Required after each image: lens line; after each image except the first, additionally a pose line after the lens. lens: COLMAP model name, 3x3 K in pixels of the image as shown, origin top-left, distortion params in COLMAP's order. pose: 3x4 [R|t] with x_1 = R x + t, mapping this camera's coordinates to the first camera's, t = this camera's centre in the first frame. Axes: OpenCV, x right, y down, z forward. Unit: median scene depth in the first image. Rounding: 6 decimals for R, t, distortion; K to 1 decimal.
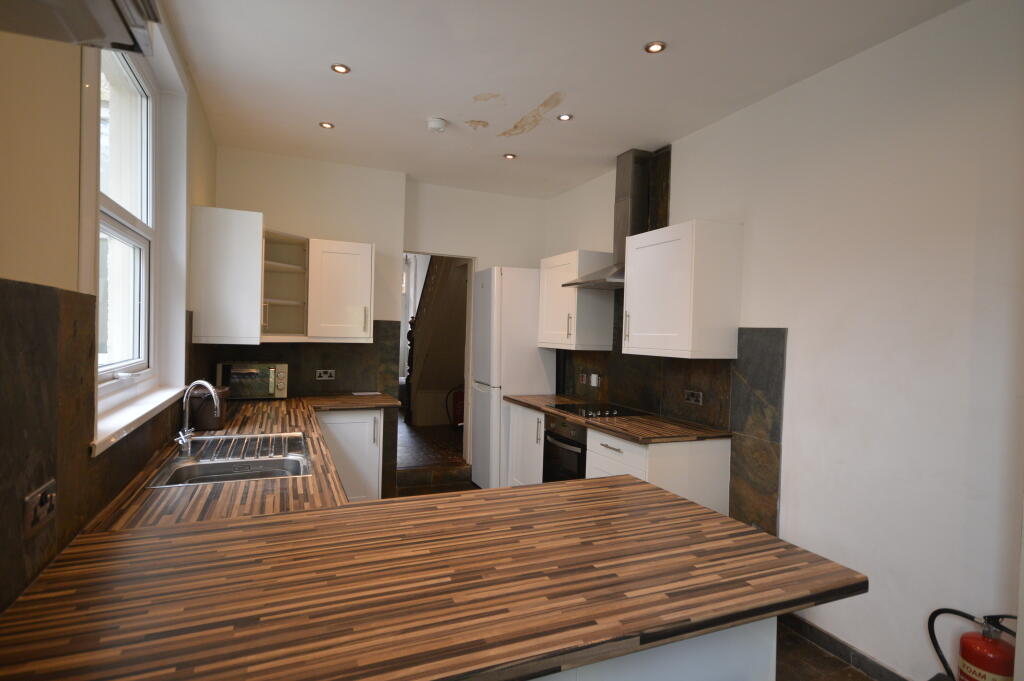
lens RADIAL K [[528.5, 0, 512.0], [0, 528.5, 340.5], [0, 0, 1]] dist [0.019571, -0.000246]
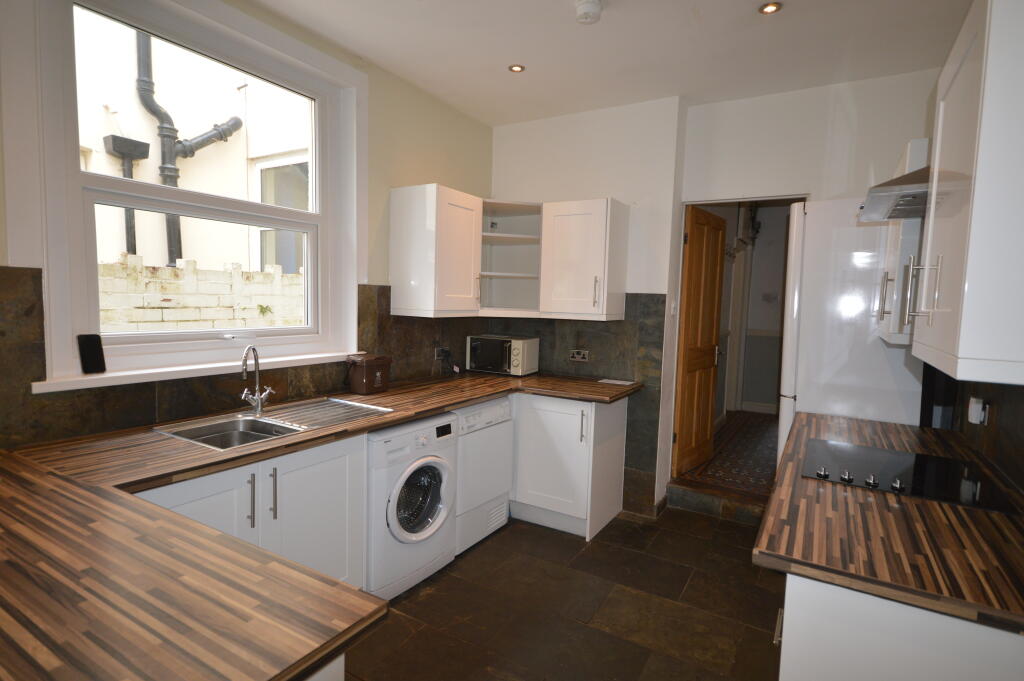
lens RADIAL K [[528.5, 0, 512.0], [0, 528.5, 340.5], [0, 0, 1]] dist [0.019571, -0.000246]
pose [[0.586779, 0.051990, -0.808077, 0.330904], [-0.026694, 0.998636, 0.044866, 0.002881], [0.809307, -0.004756, 0.587366, 0.422953]]
